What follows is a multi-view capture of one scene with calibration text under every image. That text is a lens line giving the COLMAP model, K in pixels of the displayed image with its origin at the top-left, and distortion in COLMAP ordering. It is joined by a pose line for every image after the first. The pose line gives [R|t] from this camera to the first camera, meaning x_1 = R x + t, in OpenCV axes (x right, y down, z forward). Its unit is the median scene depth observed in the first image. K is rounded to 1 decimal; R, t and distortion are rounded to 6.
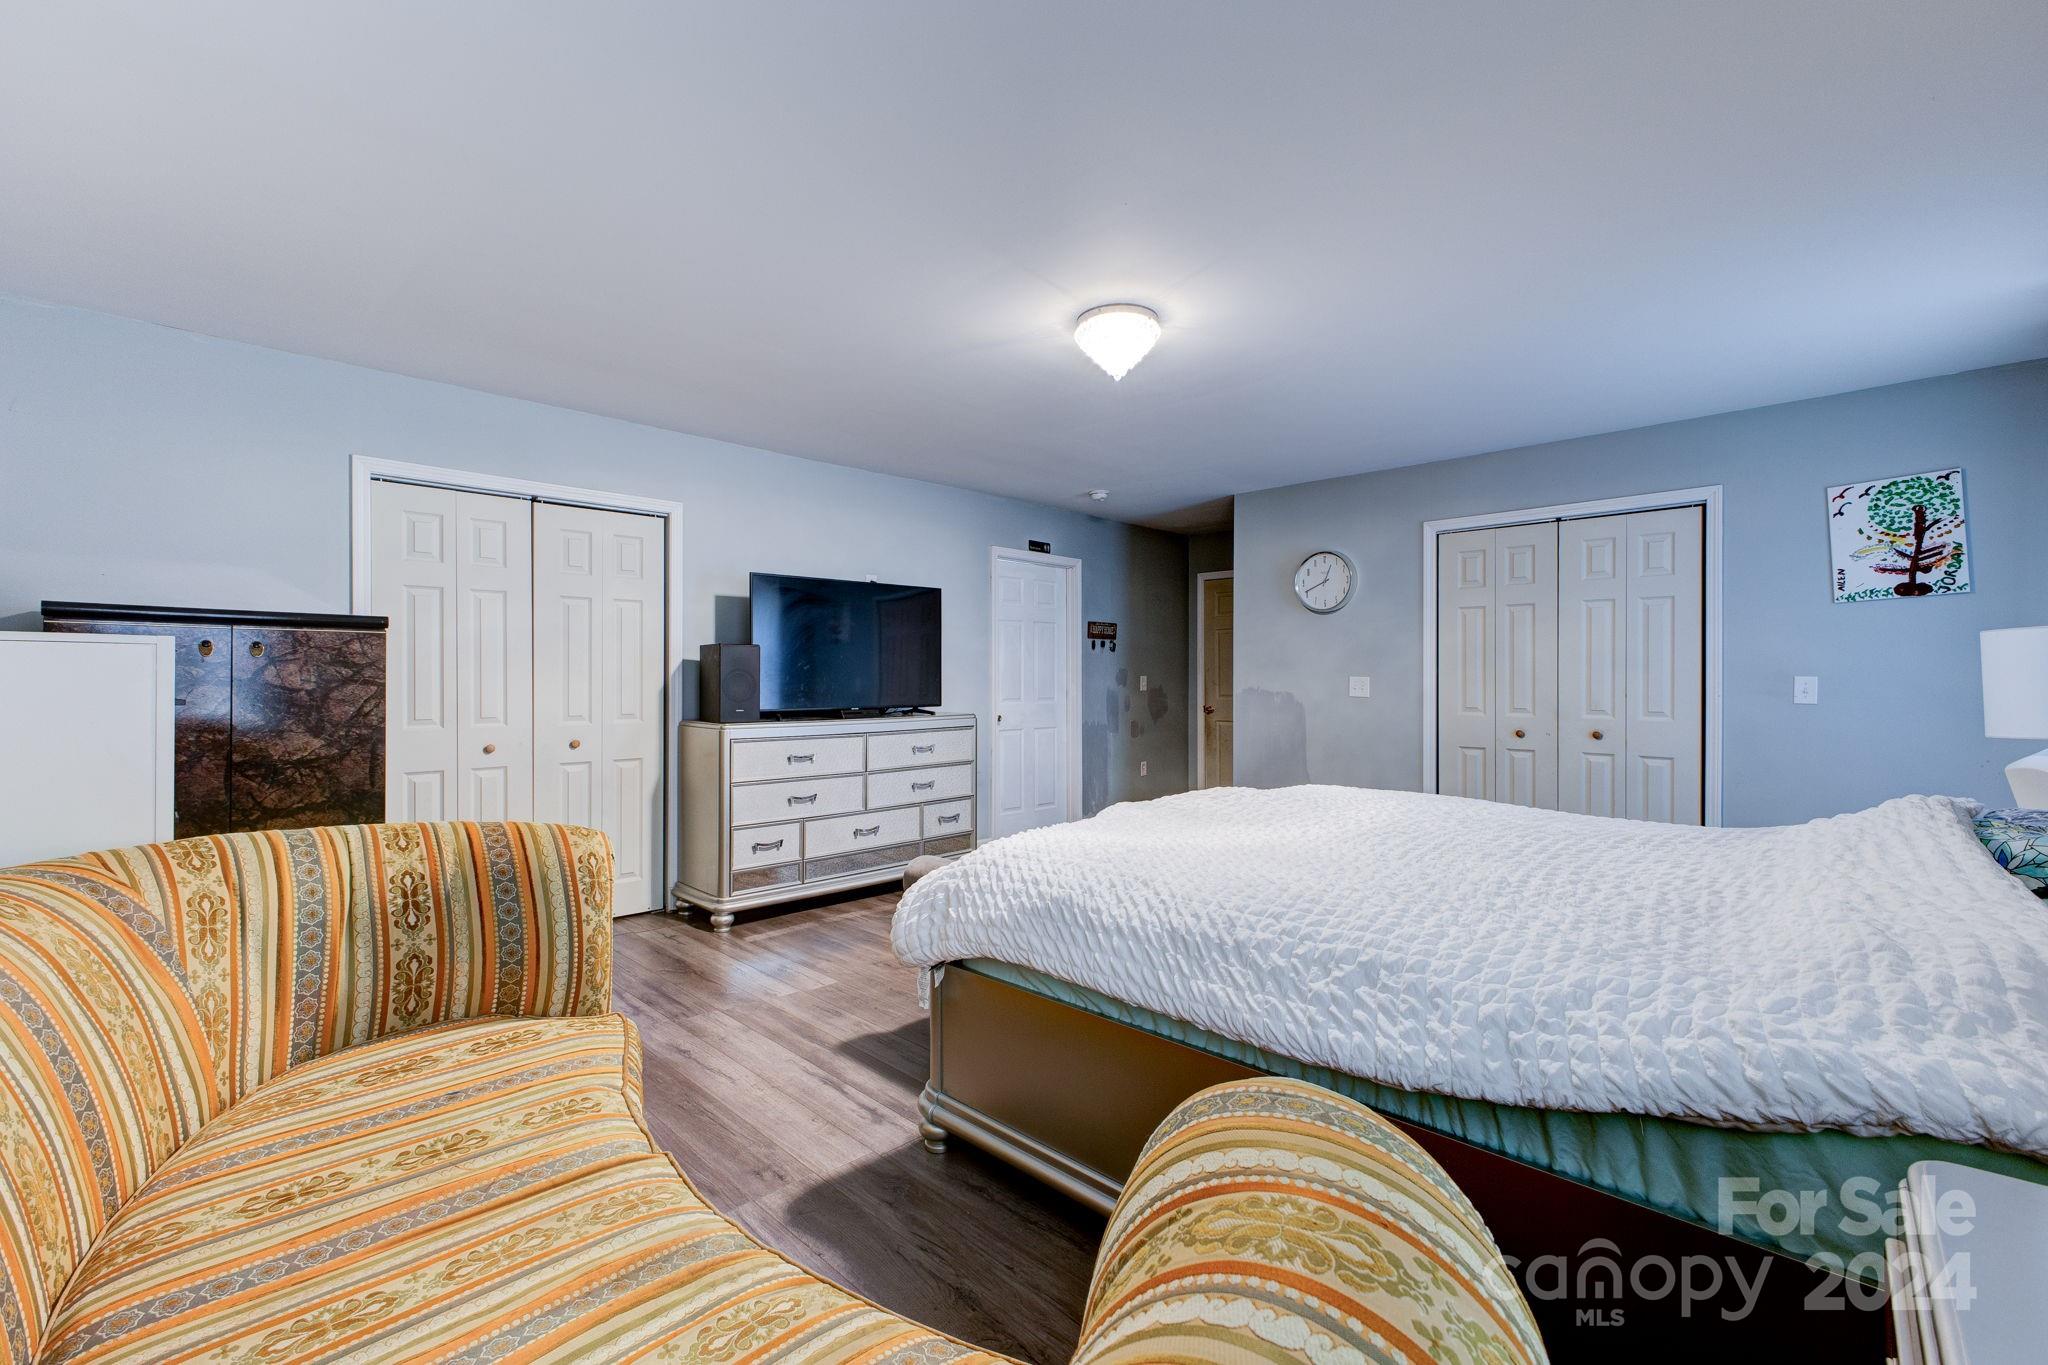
lens RADIAL K [[893.4, 0, 1016.5], [0, 893.4, 678.2], [0, 0, 1]] dist [0.000952, -0.000033]
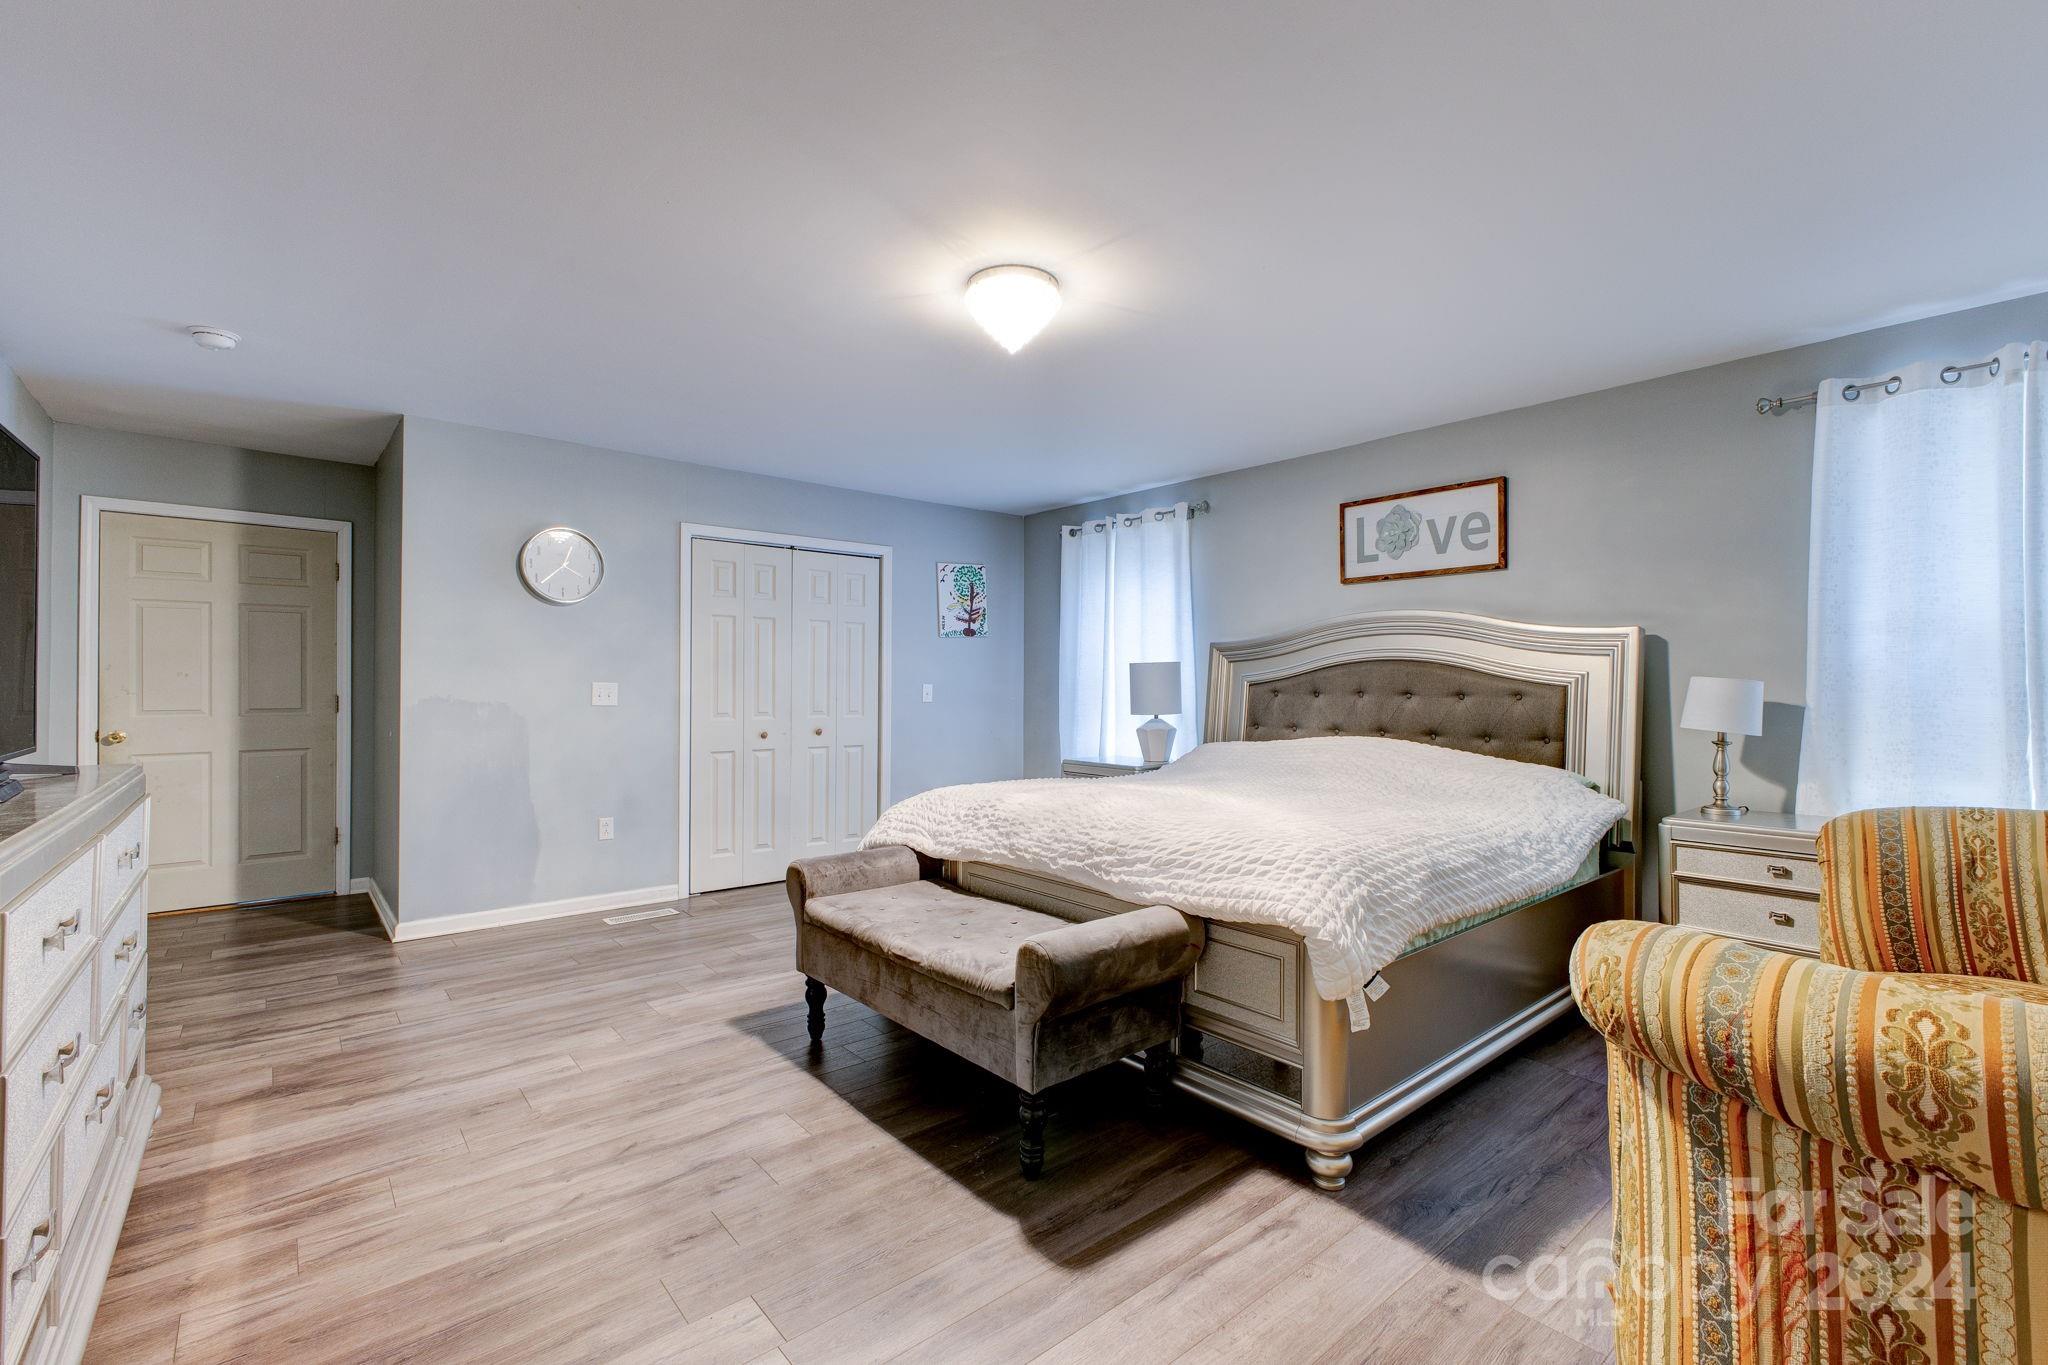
lens RADIAL K [[893.4, 0, 1016.5], [0, 893.4, 678.2], [0, 0, 1]] dist [0.000952, -0.000033]
pose [[0.076429, 0.006236, 0.997055, -0.656928], [-0.005498, 0.999968, -0.005833, -0.004130], [-0.997060, -0.005036, 0.076461, 0.778186]]
